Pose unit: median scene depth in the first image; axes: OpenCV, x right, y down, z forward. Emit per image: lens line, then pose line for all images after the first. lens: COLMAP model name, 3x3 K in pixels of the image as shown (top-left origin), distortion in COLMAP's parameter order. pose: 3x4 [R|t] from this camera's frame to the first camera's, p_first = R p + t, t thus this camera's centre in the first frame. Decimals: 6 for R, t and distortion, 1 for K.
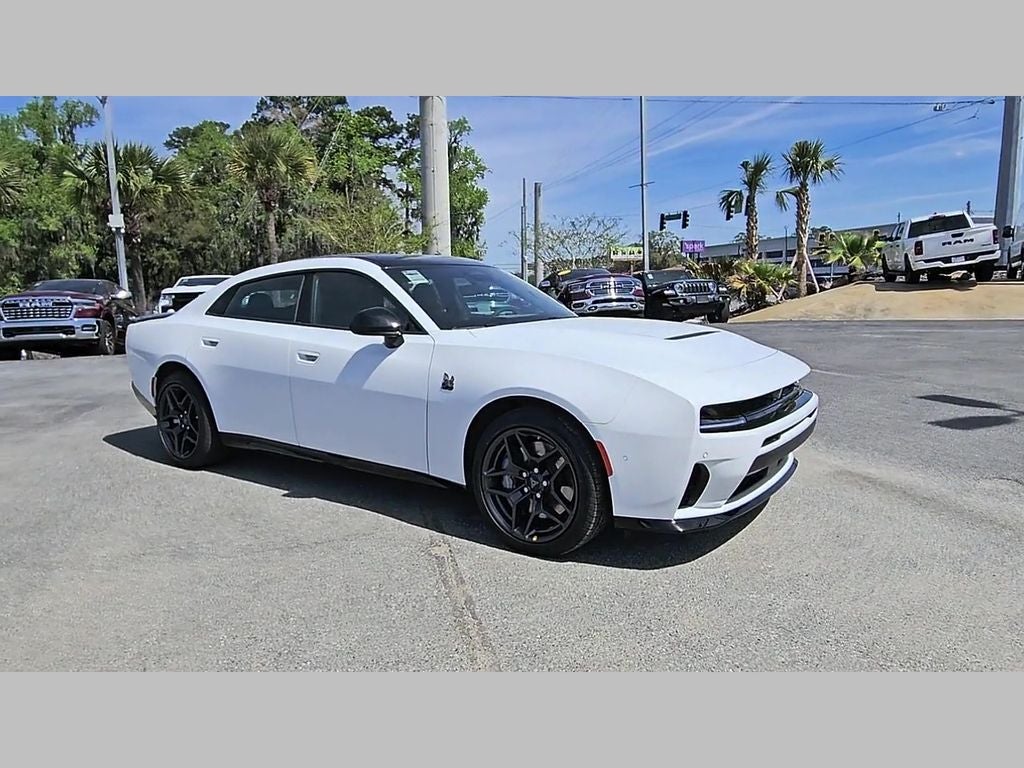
lens RADIAL K [[696.6, 0, 501.2], [0, 696.6, 385.0], [0, 0, 1]] dist [0.007485, -0.001343]
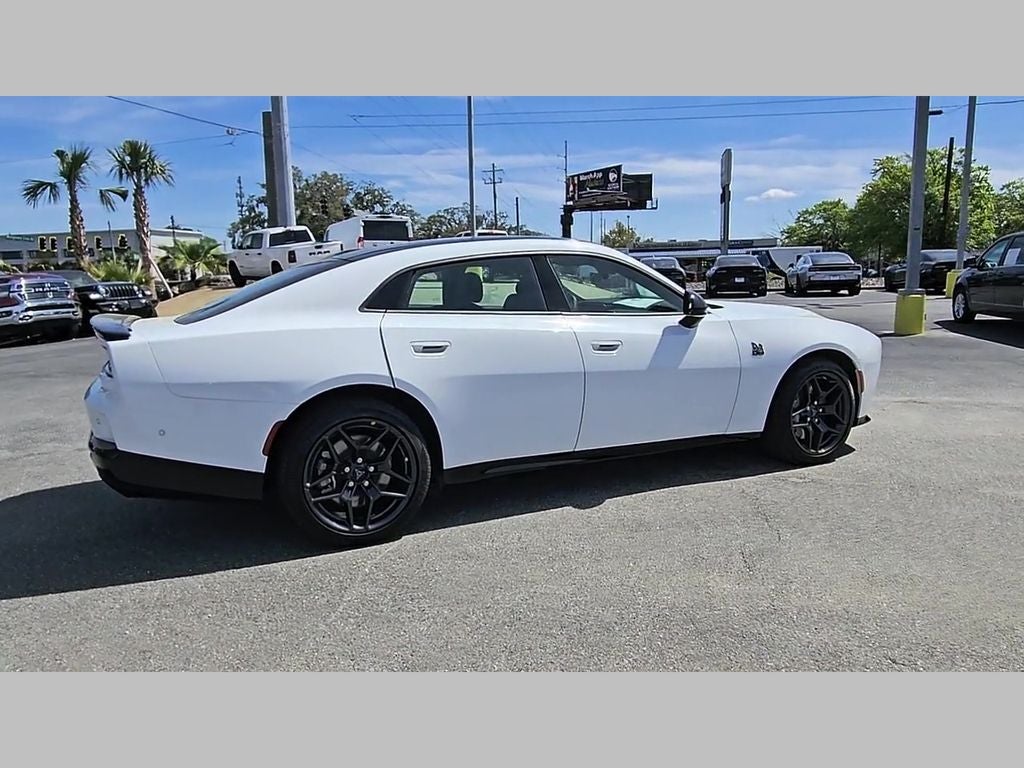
lens RADIAL K [[696.6, 0, 501.2], [0, 696.6, 385.0], [0, 0, 1]] dist [0.007485, -0.001343]
pose [[0.479987, -0.121958, 0.868757, -0.252059], [0.132869, 0.988972, 0.065425, -0.015065], [-0.867155, 0.084028, 0.490898, 0.147764]]
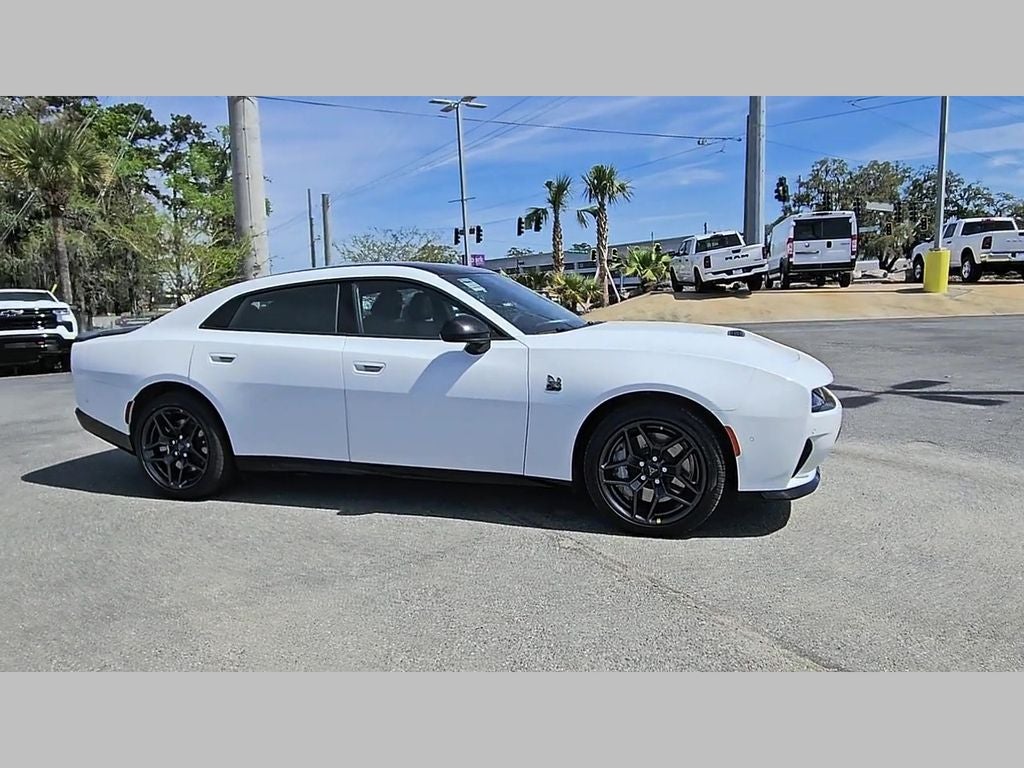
lens RADIAL K [[697.2, 0, 500.5], [0, 697.2, 386.6], [0, 0, 1]] dist [0.008150, -0.005184]
pose [[0.951559, -0.049626, 0.303436, -0.087578], [0.054646, 0.998473, -0.008071, 0.000850], [-0.302572, 0.024262, 0.952818, 0.004566]]
